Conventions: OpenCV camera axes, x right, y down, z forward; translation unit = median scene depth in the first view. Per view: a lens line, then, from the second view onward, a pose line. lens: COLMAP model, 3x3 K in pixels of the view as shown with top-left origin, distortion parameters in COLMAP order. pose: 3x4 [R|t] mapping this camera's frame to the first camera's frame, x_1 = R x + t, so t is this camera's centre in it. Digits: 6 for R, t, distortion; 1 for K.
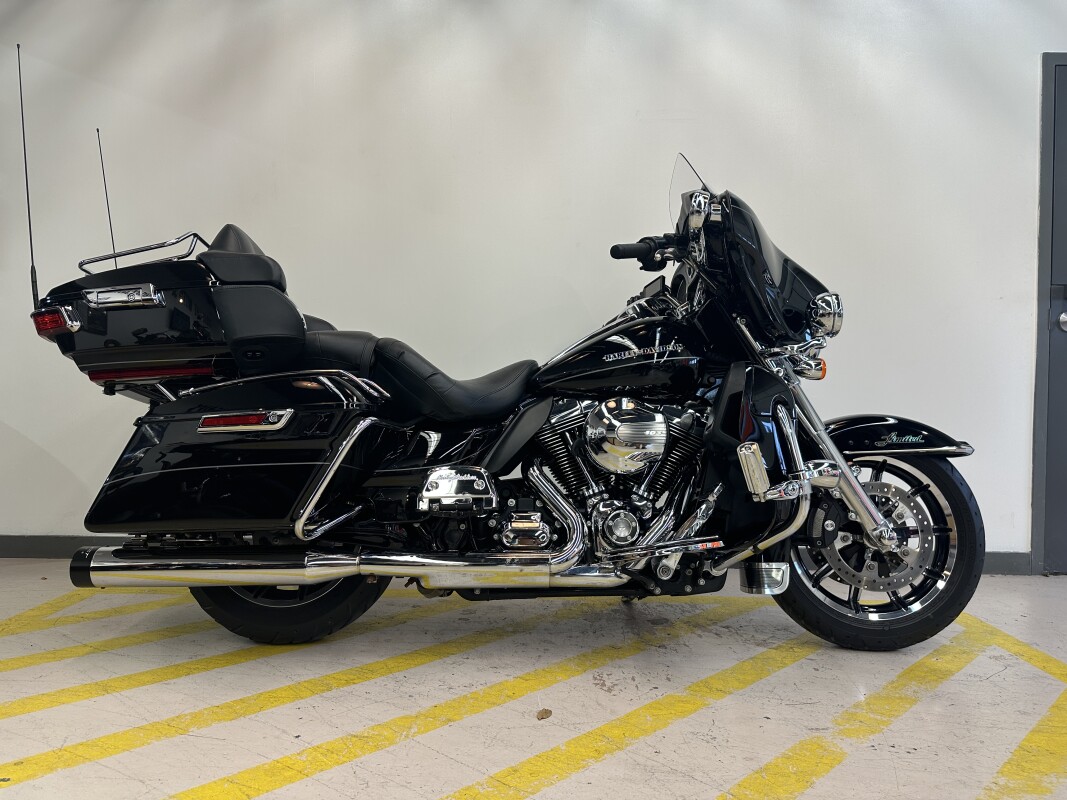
lens RADIAL K [[751.0, 0, 532.5], [0, 751.0, 371.5], [0, 0, 1]] dist [0.170840, -0.136505]
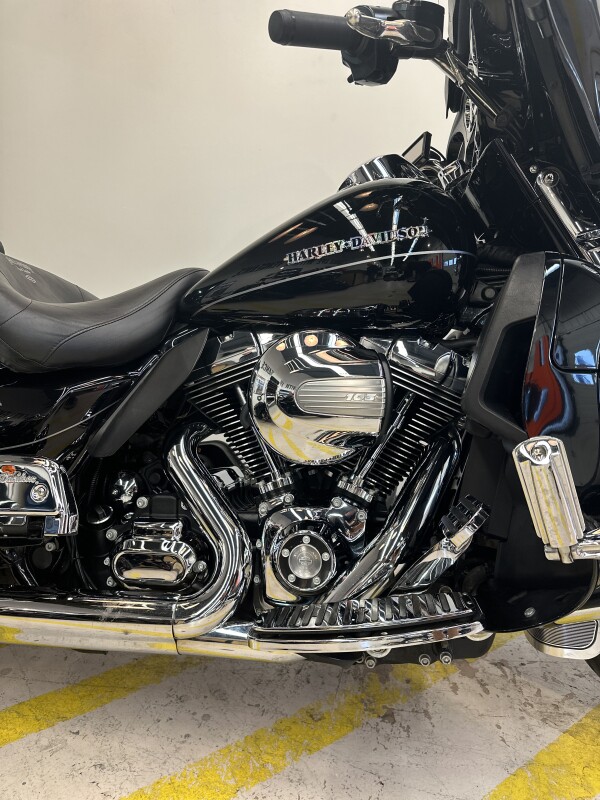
lens RADIAL K [[571.6, 0, 302.2], [0, 571.6, 388.3], [0, 0, 1]] dist [0.042375, -0.036287]
pose [[0.989007, 0.000258, -0.147869, 0.171718], [0.024349, 0.986064, 0.164577, 0.007307], [0.145850, -0.166369, 0.975217, 0.577046]]
